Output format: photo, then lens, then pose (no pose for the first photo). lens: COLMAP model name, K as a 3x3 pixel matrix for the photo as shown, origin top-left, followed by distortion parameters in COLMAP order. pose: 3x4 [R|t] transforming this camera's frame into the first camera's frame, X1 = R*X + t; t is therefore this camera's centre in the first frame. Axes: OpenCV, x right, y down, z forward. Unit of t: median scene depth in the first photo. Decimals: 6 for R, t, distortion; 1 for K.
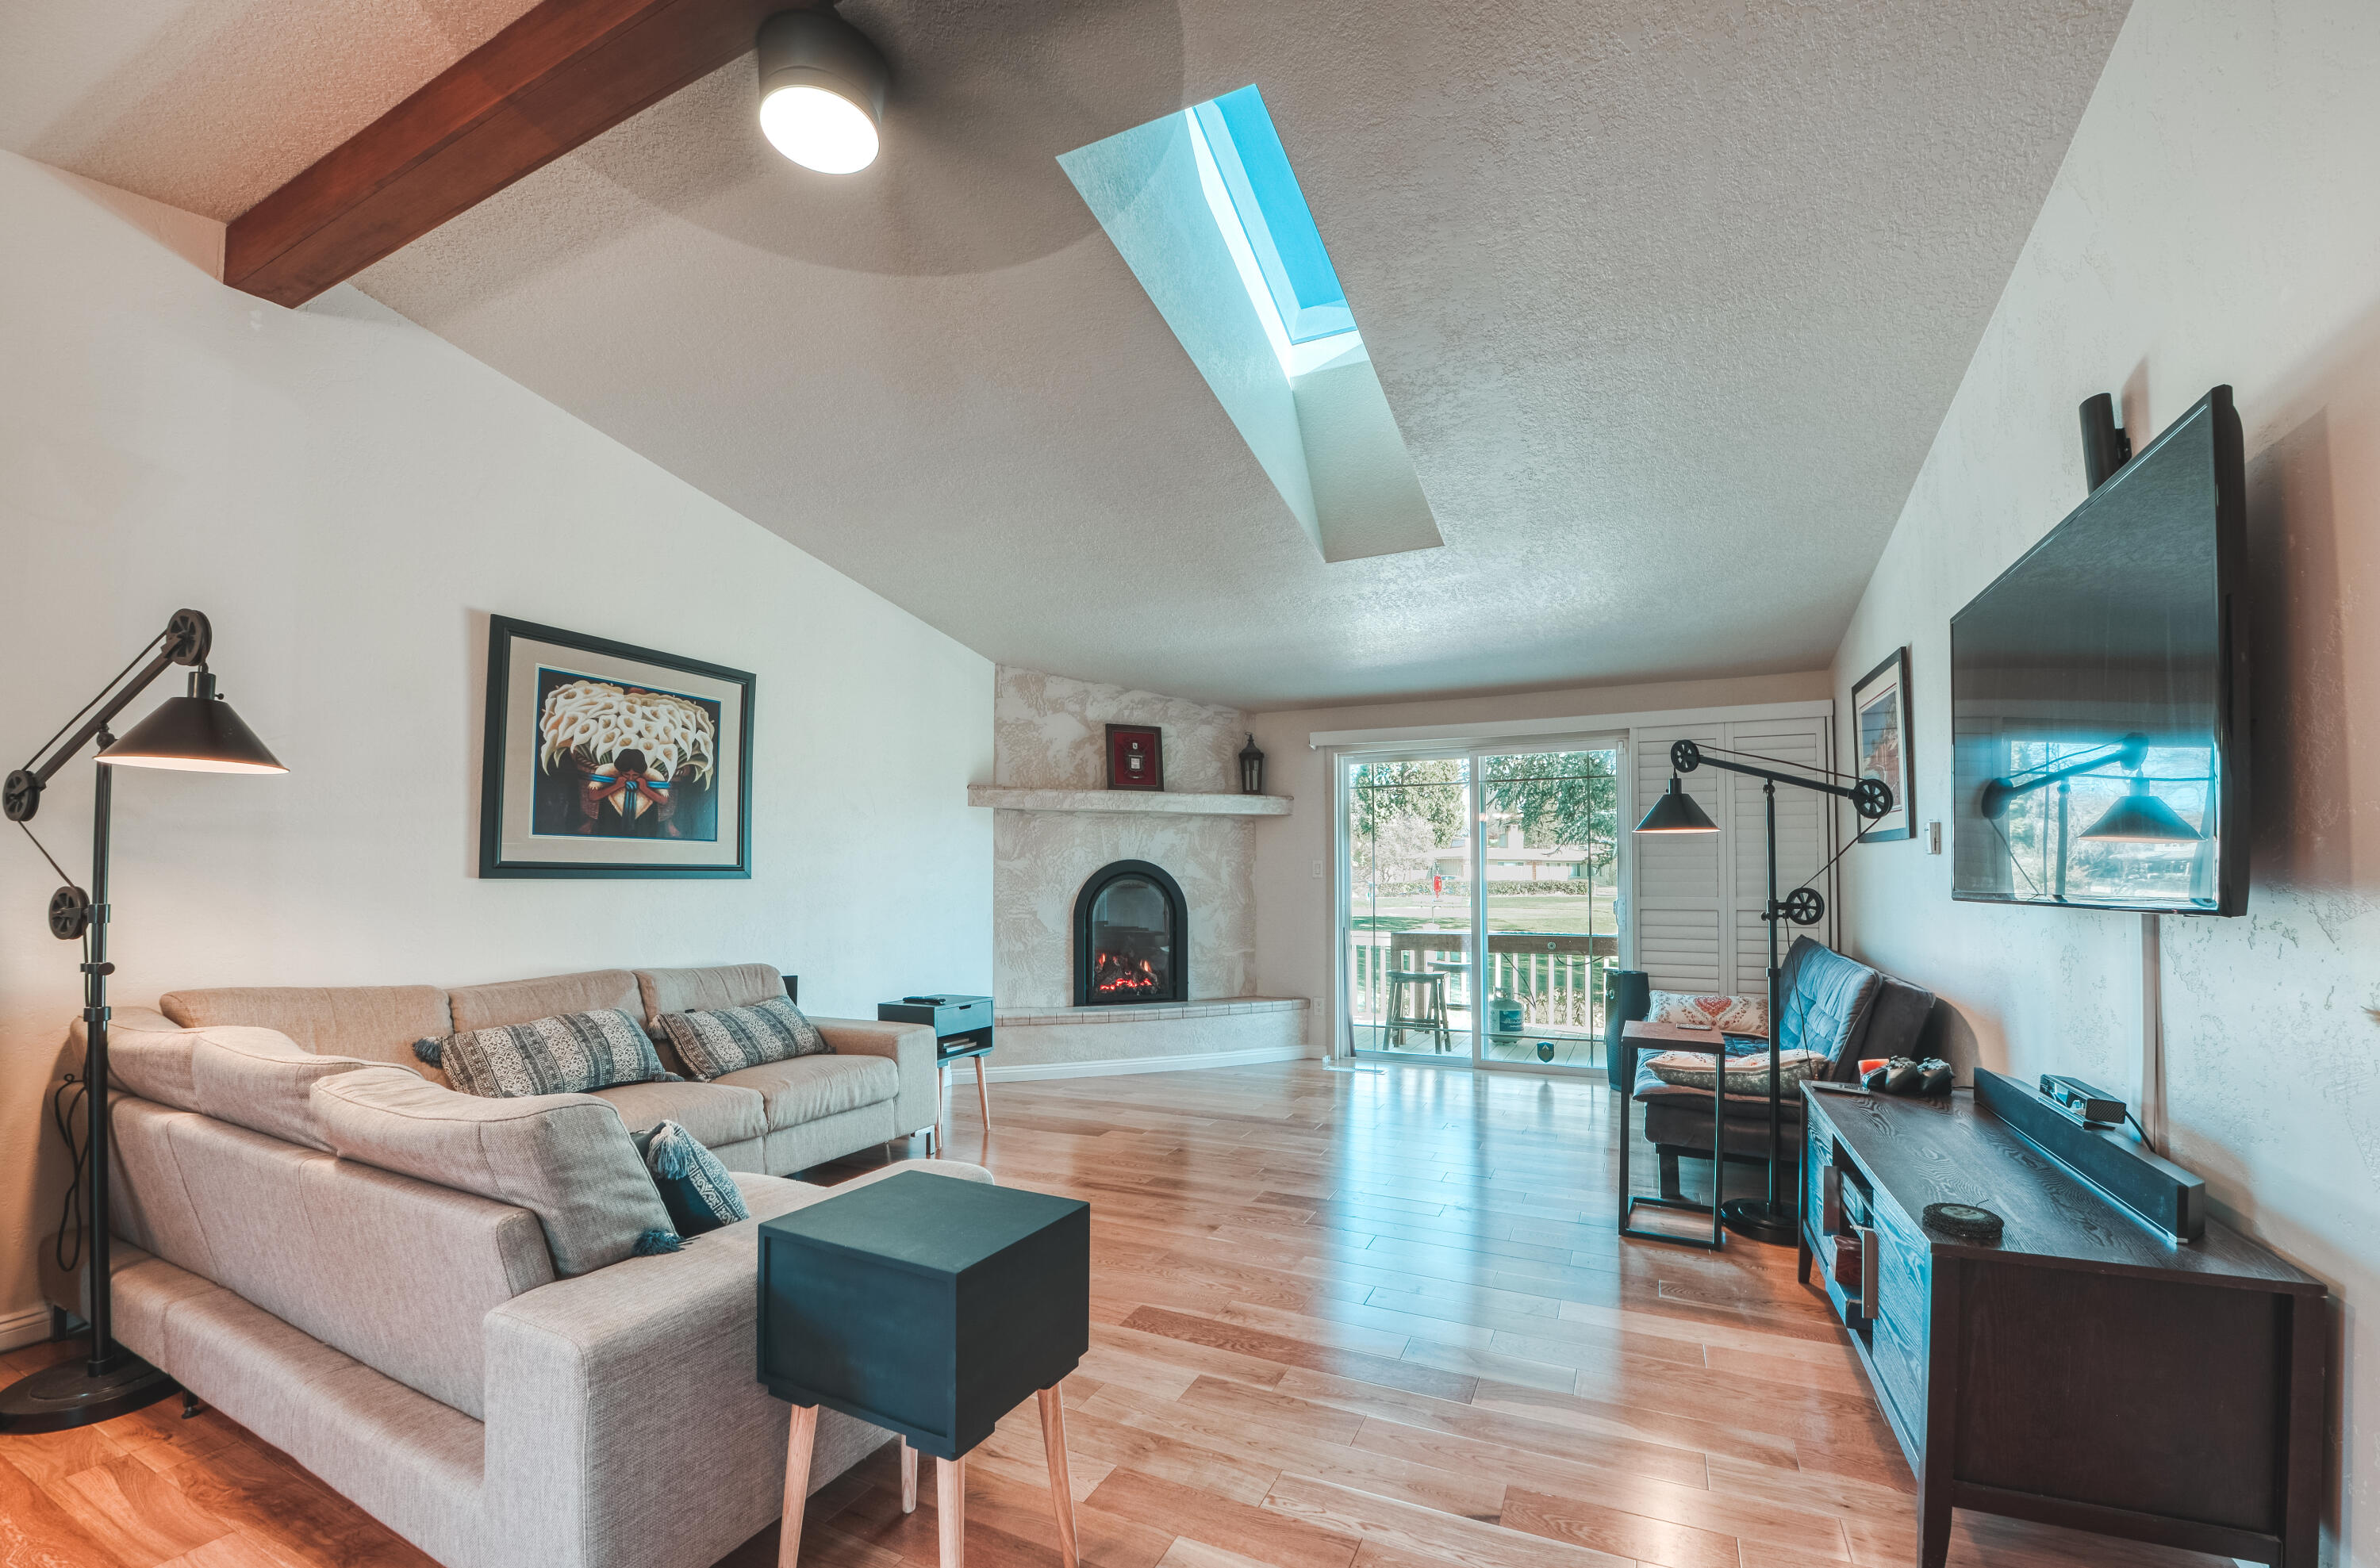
lens RADIAL K [[930.3, 0, 1200.4], [0, 930.3, 862.9], [0, 0, 1]] dist [-0.030718, -0.000068]
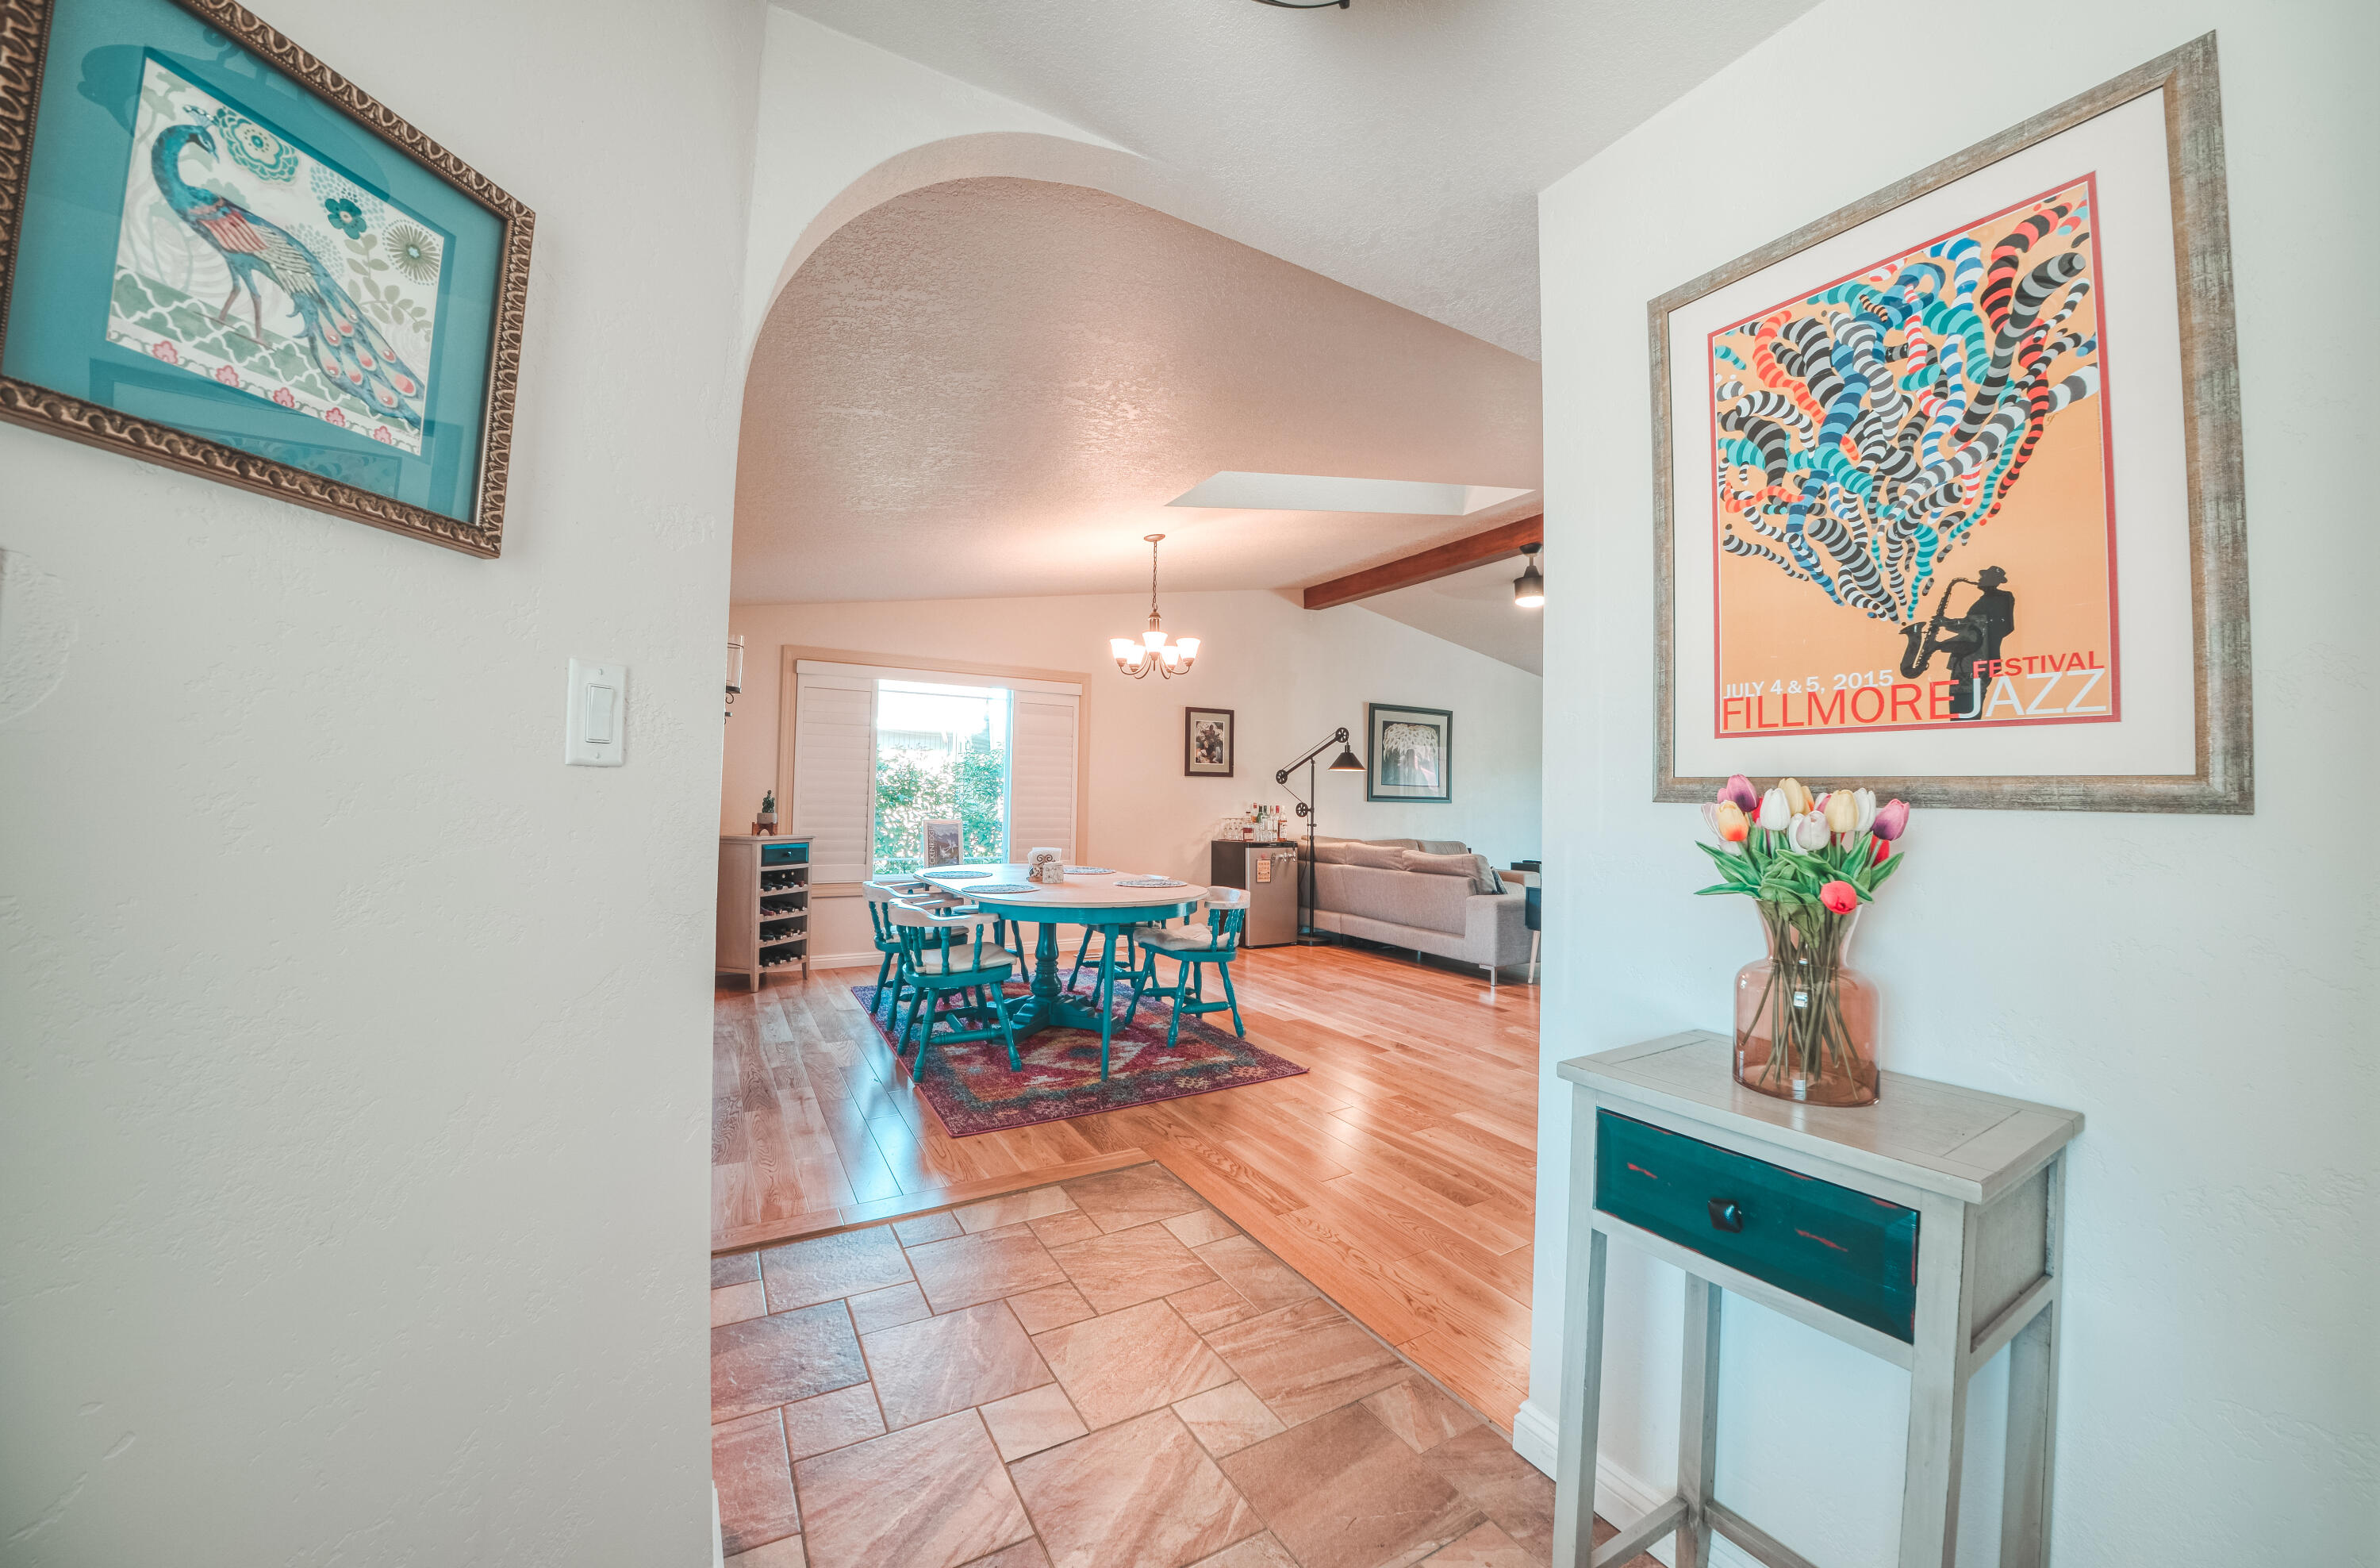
lens RADIAL K [[842.7, 0, 1178.0], [0, 842.7, 779.6], [0, 0, 1]] dist [-0.038591, 0.000026]
pose [[0.816114, -0.000860, -0.577891, 0.102033], [-0.007469, 0.999900, -0.012037, -0.007535], [0.577843, 0.014139, 0.816025, -0.729113]]
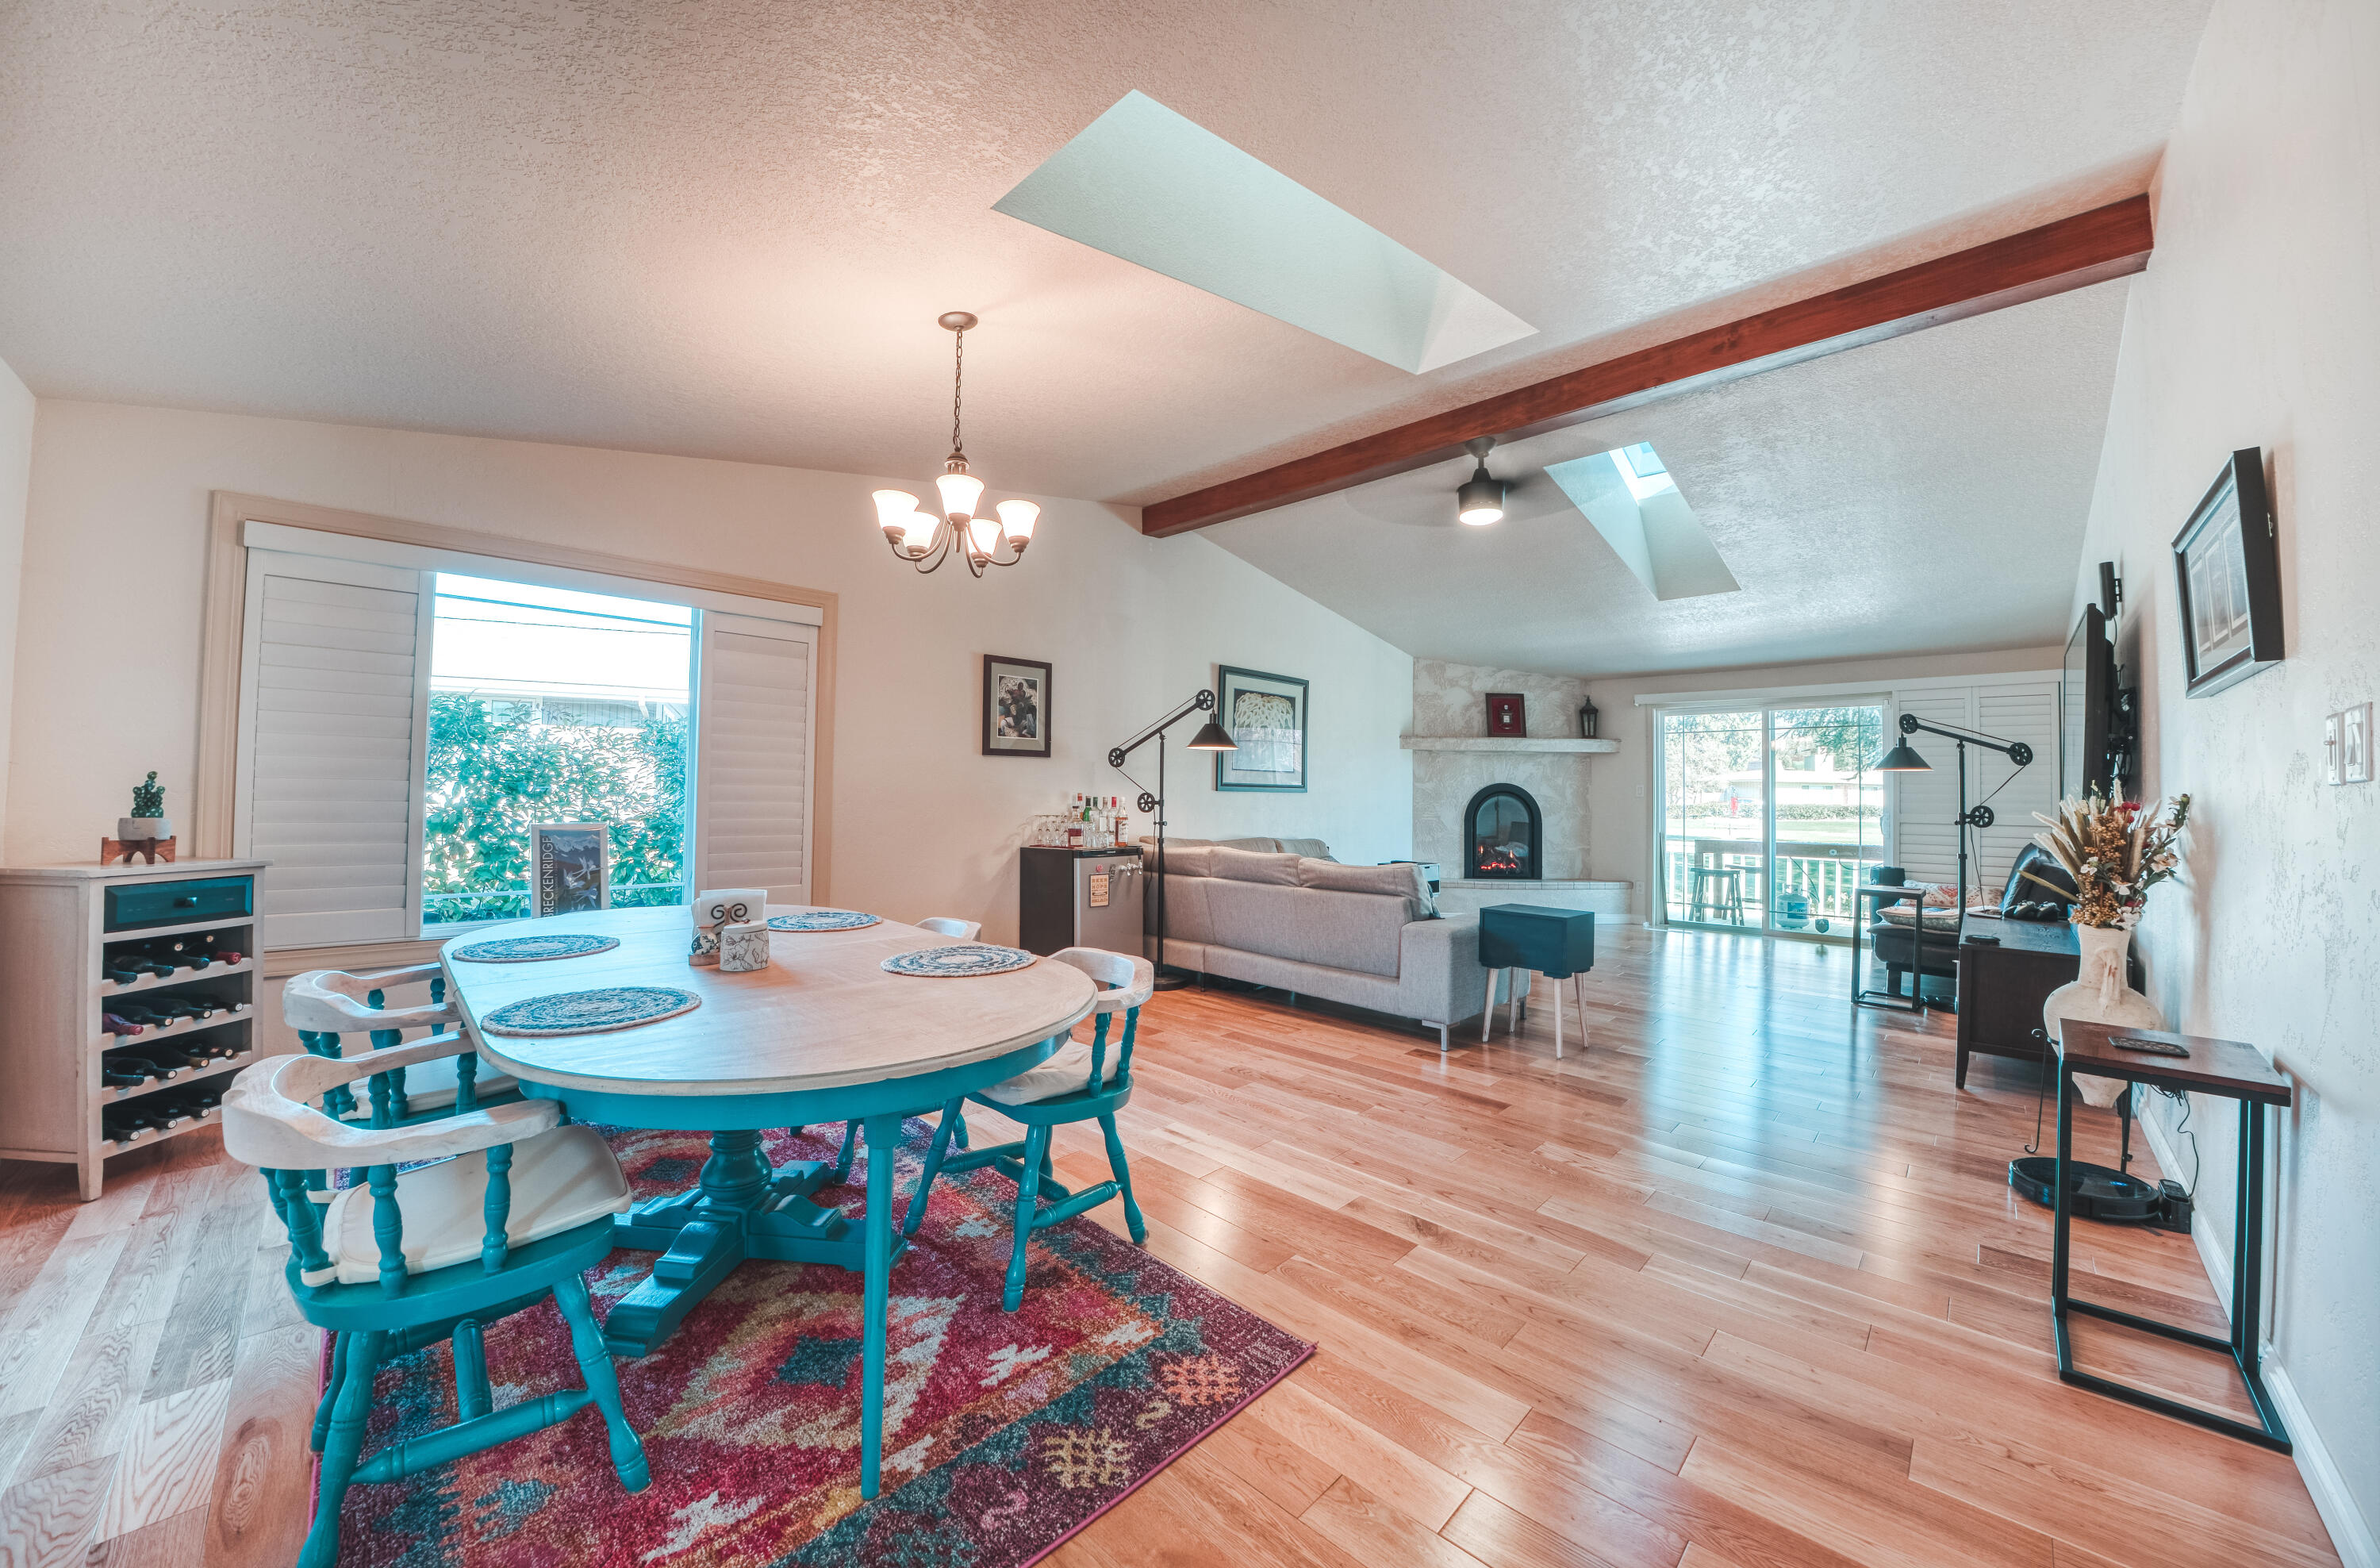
lens RADIAL K [[842.7, 0, 1178.0], [0, 842.7, 779.6], [0, 0, 1]] dist [-0.038591, 0.000026]
pose [[0.942942, 0.007620, -0.332869, -0.123071], [-0.008498, 0.999963, -0.001183, -0.003327], [0.332848, 0.003944, 0.942972, -0.464470]]
